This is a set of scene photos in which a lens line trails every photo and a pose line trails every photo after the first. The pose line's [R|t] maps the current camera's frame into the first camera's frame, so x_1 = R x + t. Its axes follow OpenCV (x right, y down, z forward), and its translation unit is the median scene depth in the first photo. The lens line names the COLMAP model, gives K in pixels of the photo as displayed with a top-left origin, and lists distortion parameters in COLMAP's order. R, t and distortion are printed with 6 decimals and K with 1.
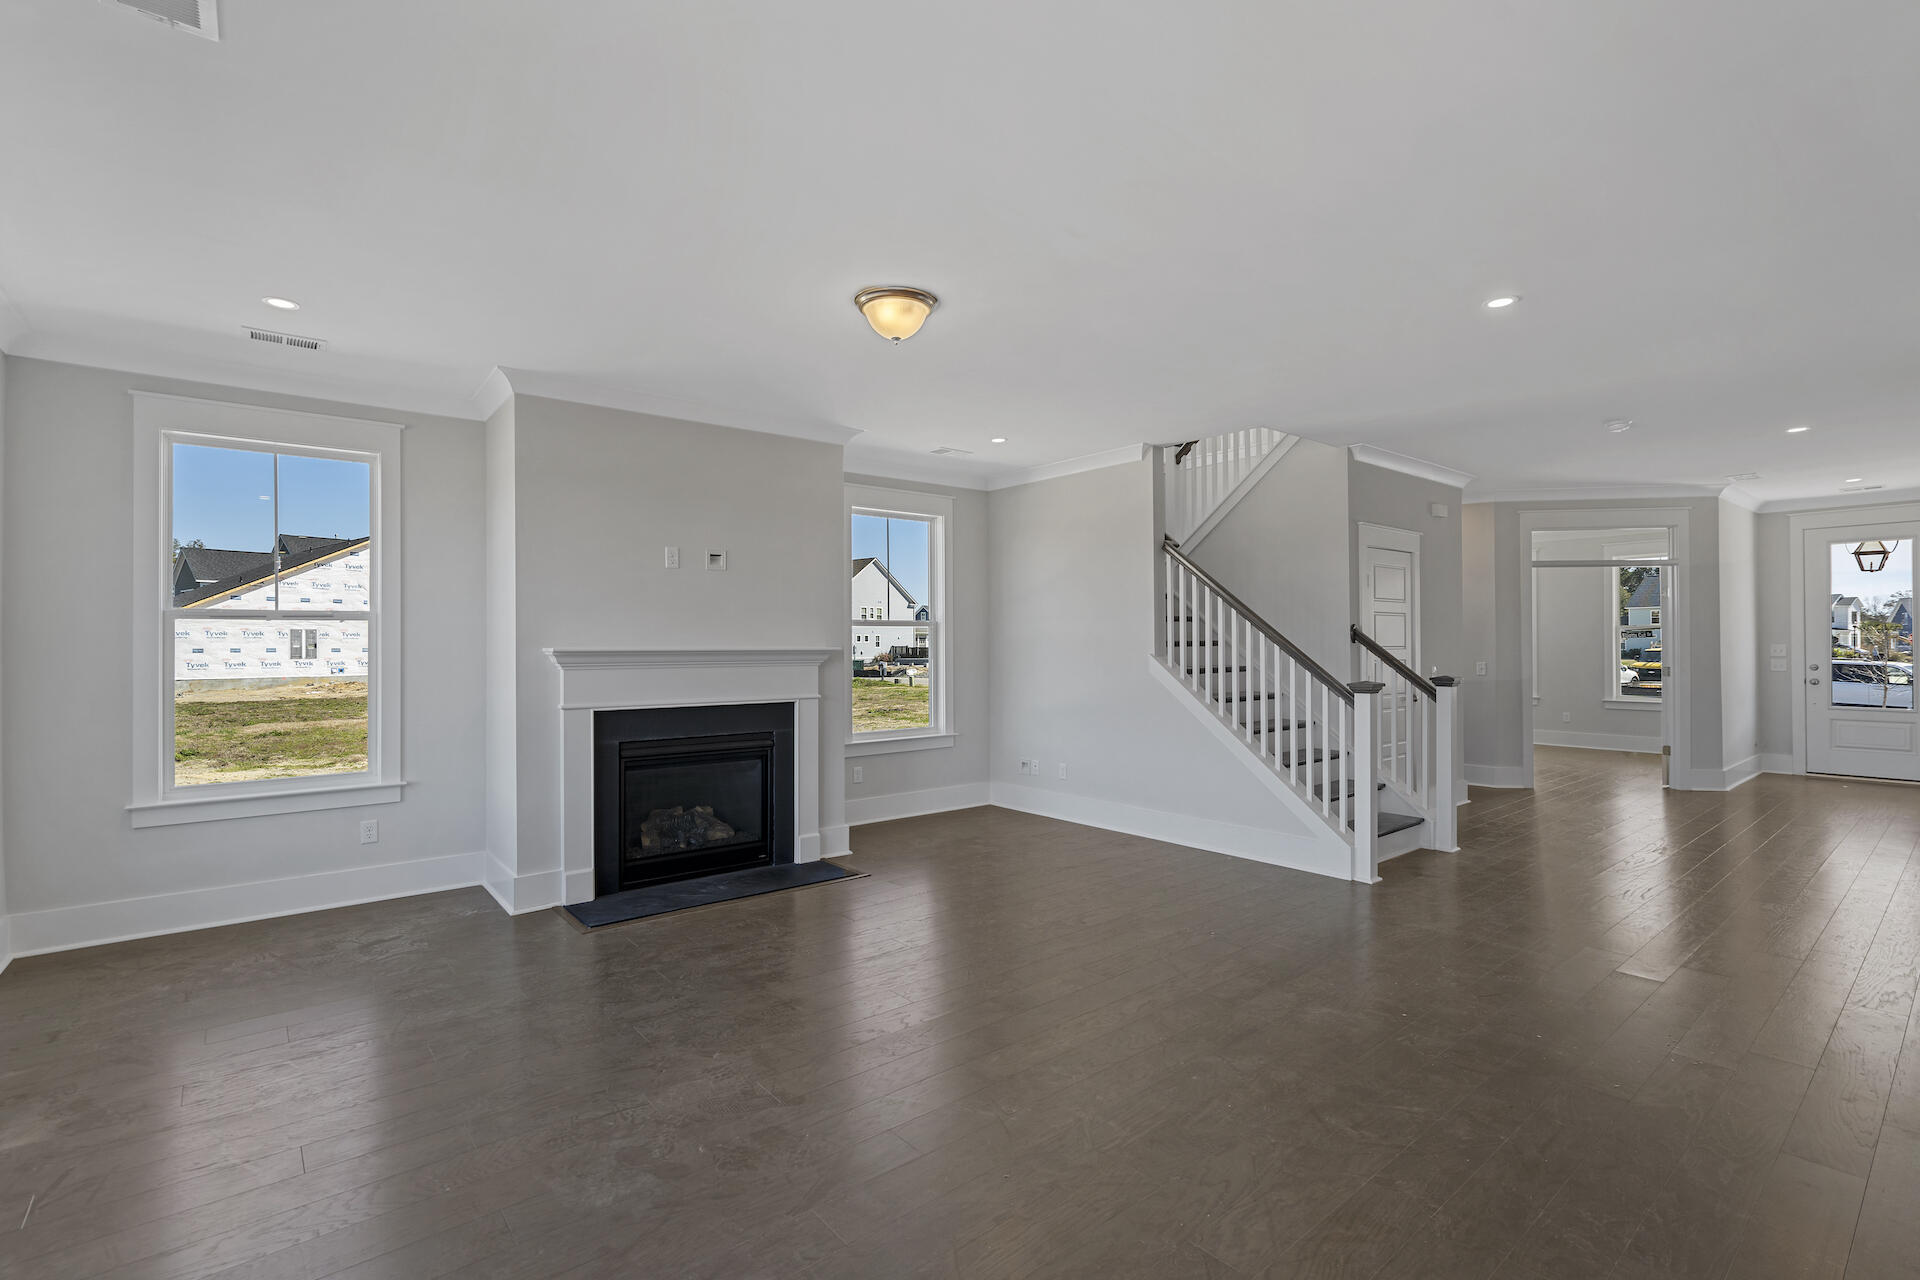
lens RADIAL K [[869.7, 0, 958.5], [0, 869.7, 642.1], [0, 0, 1]] dist [-0.002155, -0.000421]
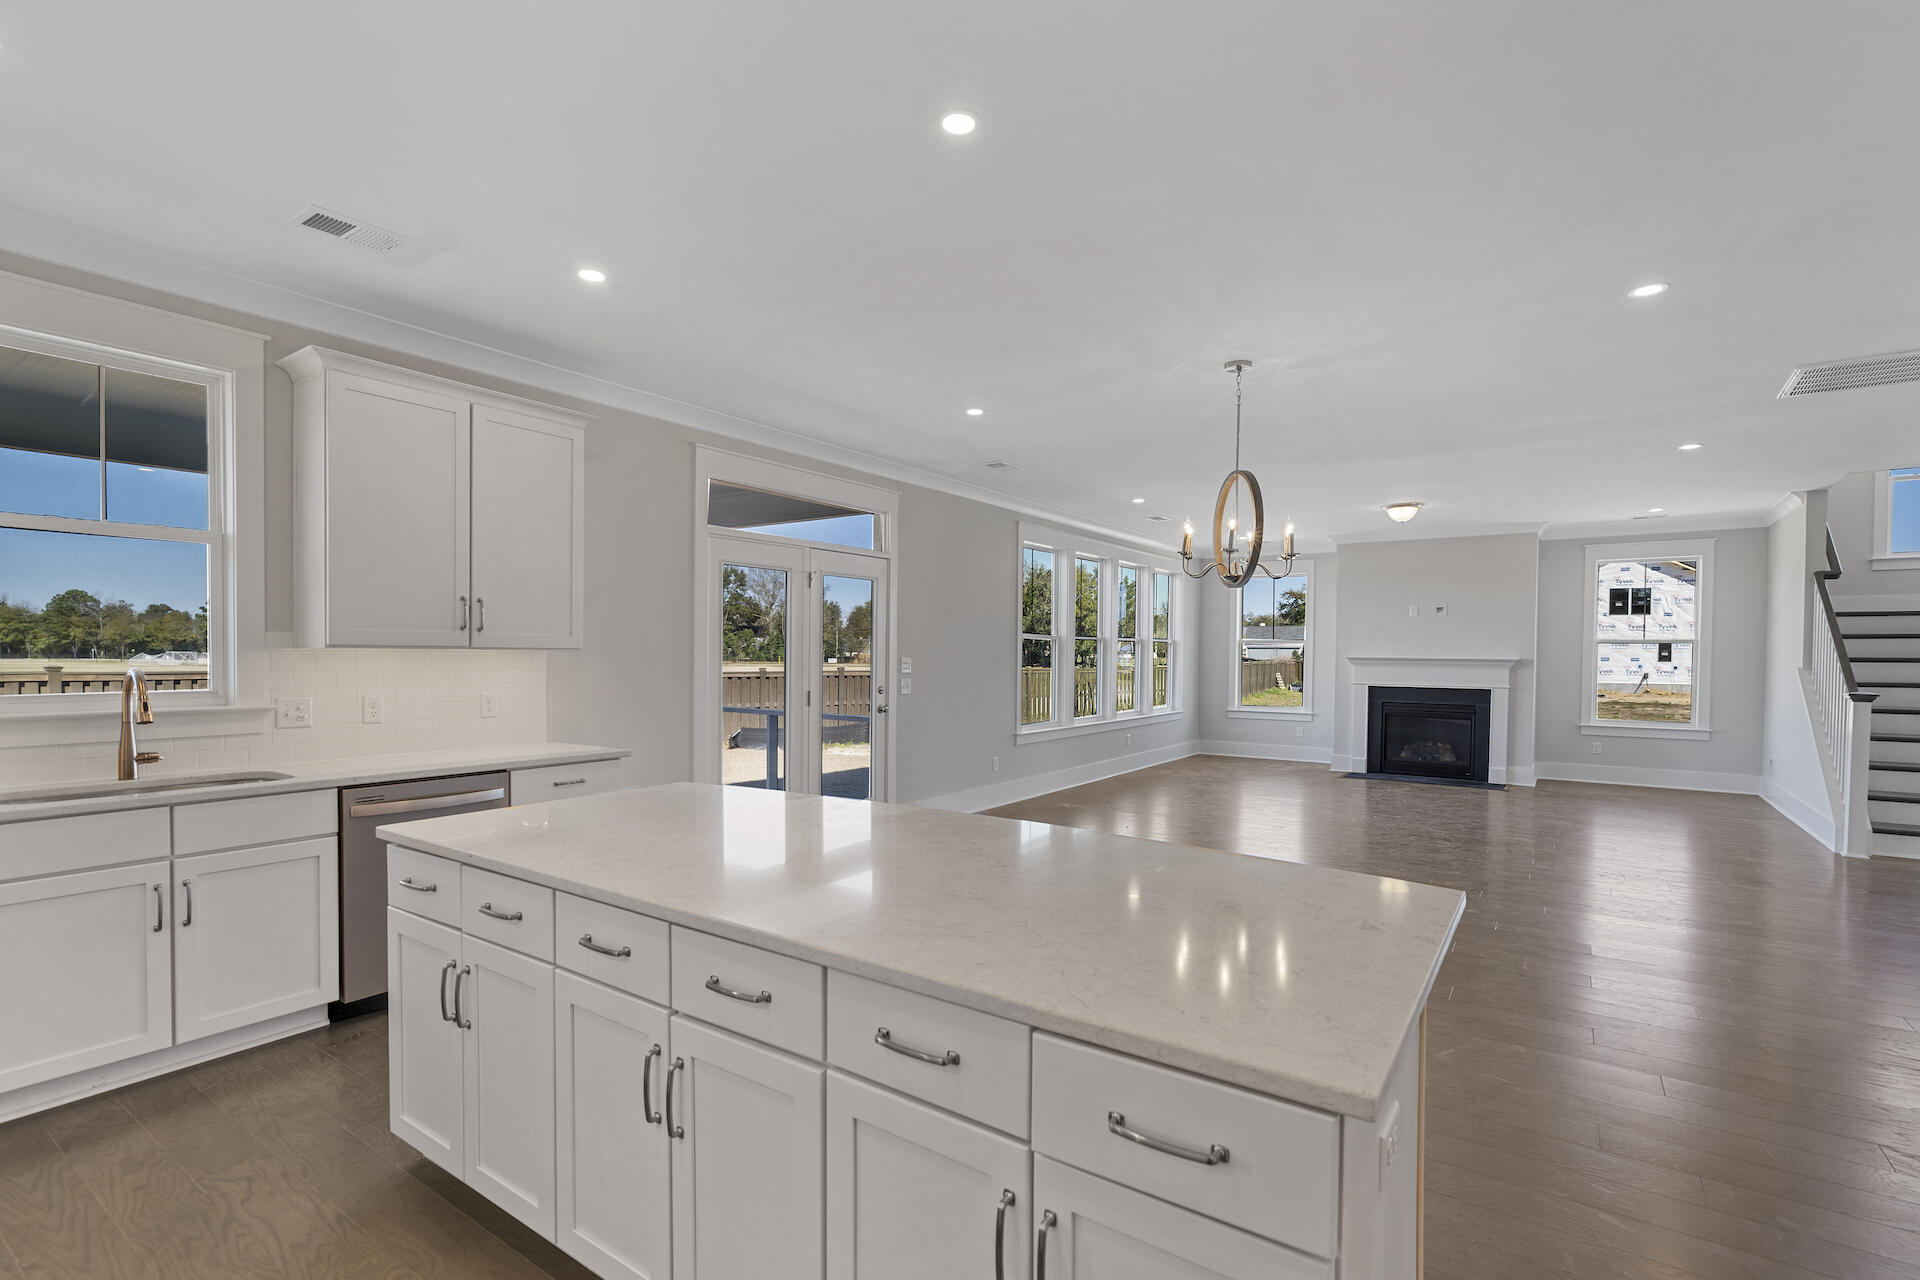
lens RADIAL K [[869.7, 0, 960.2], [0, 869.7, 670.1], [0, 0, 1]] dist [-0.002155, -0.000421]
pose [[0.275134, 0.026676, -0.961036, 1.198796], [-0.005448, 0.999642, 0.026188, -0.009587], [0.961390, -0.001969, 0.275181, -0.494125]]
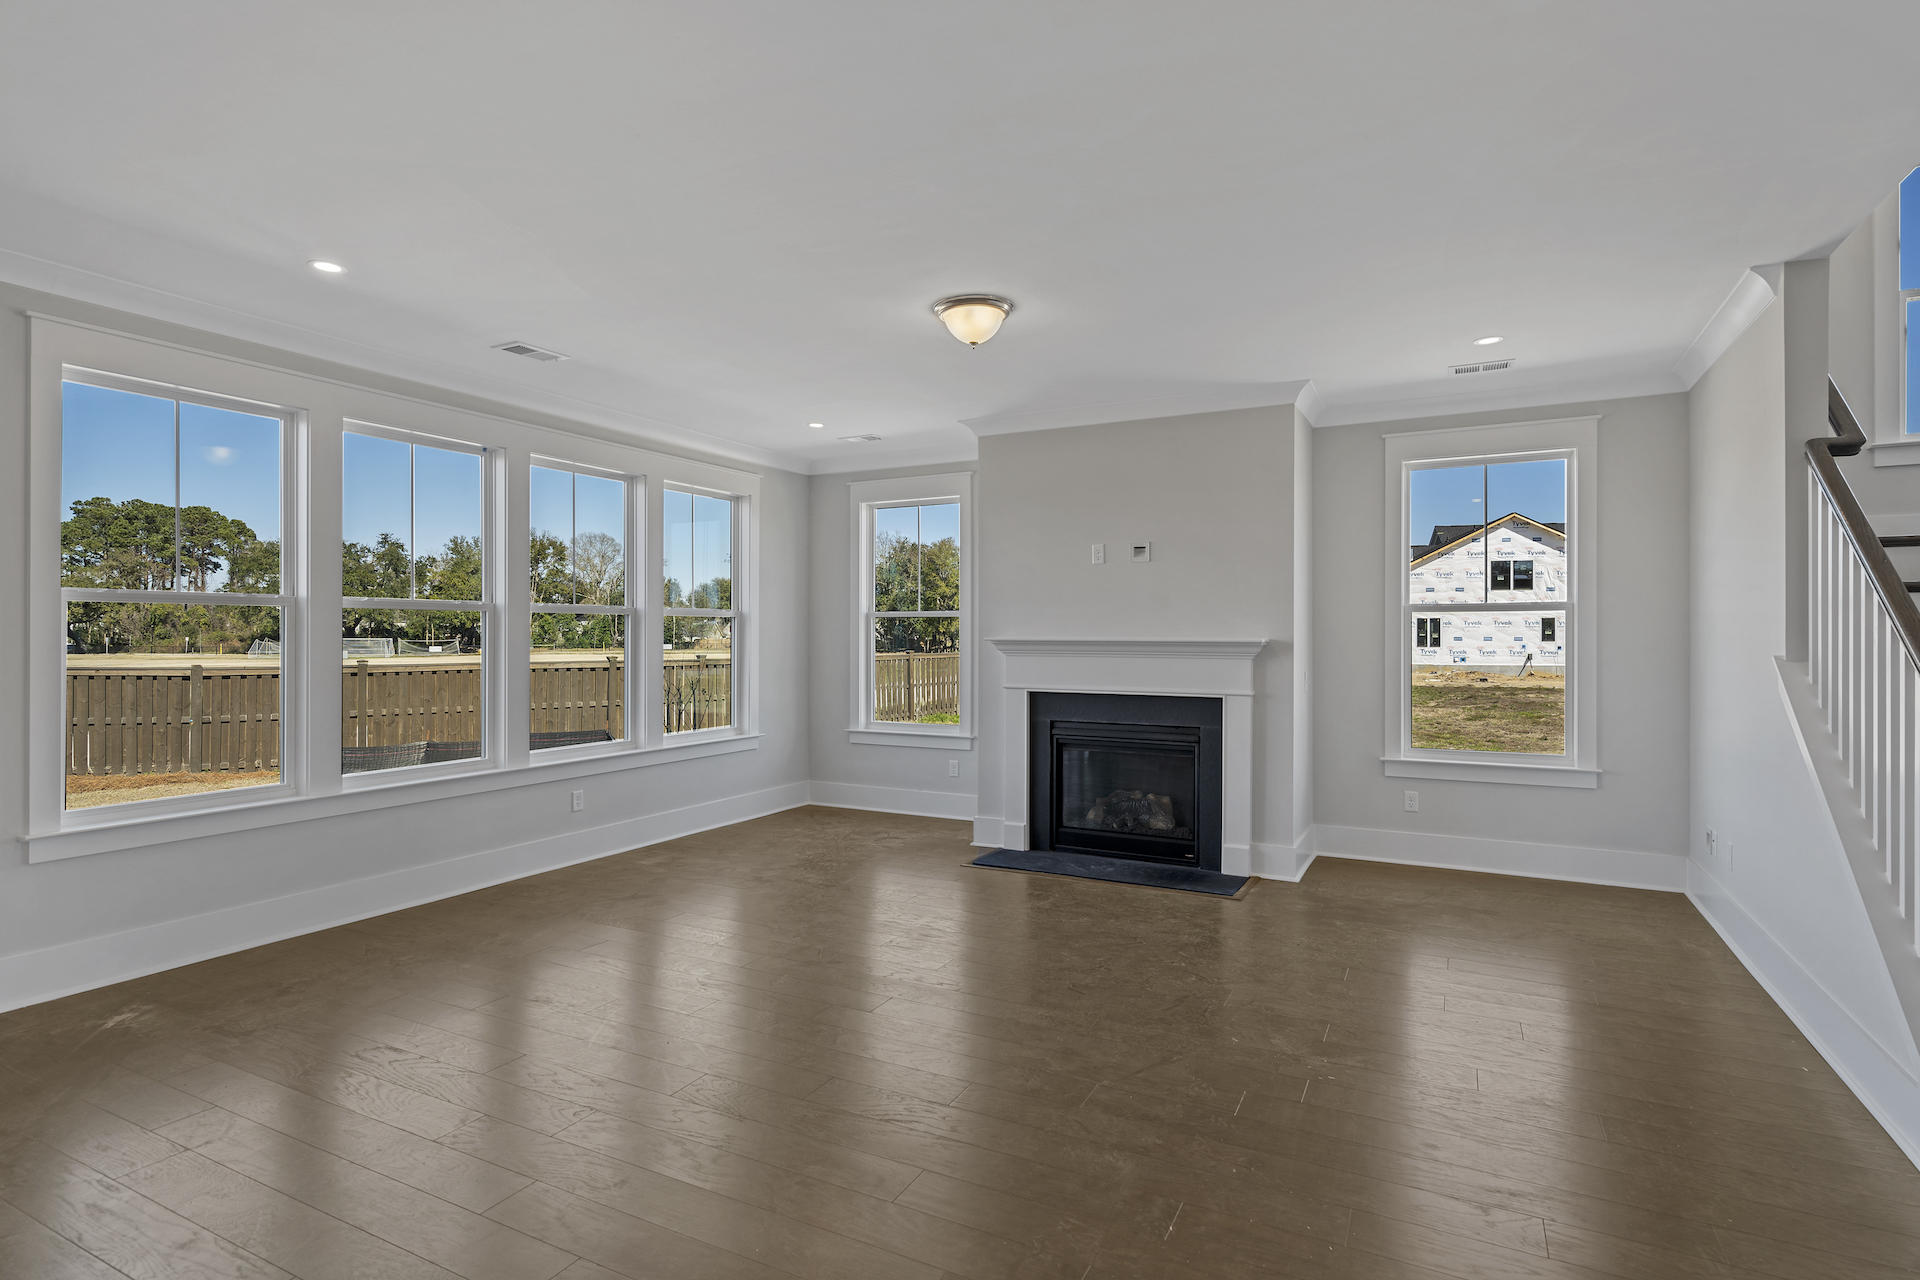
lens RADIAL K [[961.0, 0, 957.0], [0, 961.0, 637.5], [0, 0, 1]] dist [0.000217, 0.001108]
pose [[0.395341, 0.006345, -0.918513, 0.647566], [0.000483, 0.999975, 0.007115, -0.002927], [0.918534, -0.003257, 0.395327, 0.345465]]
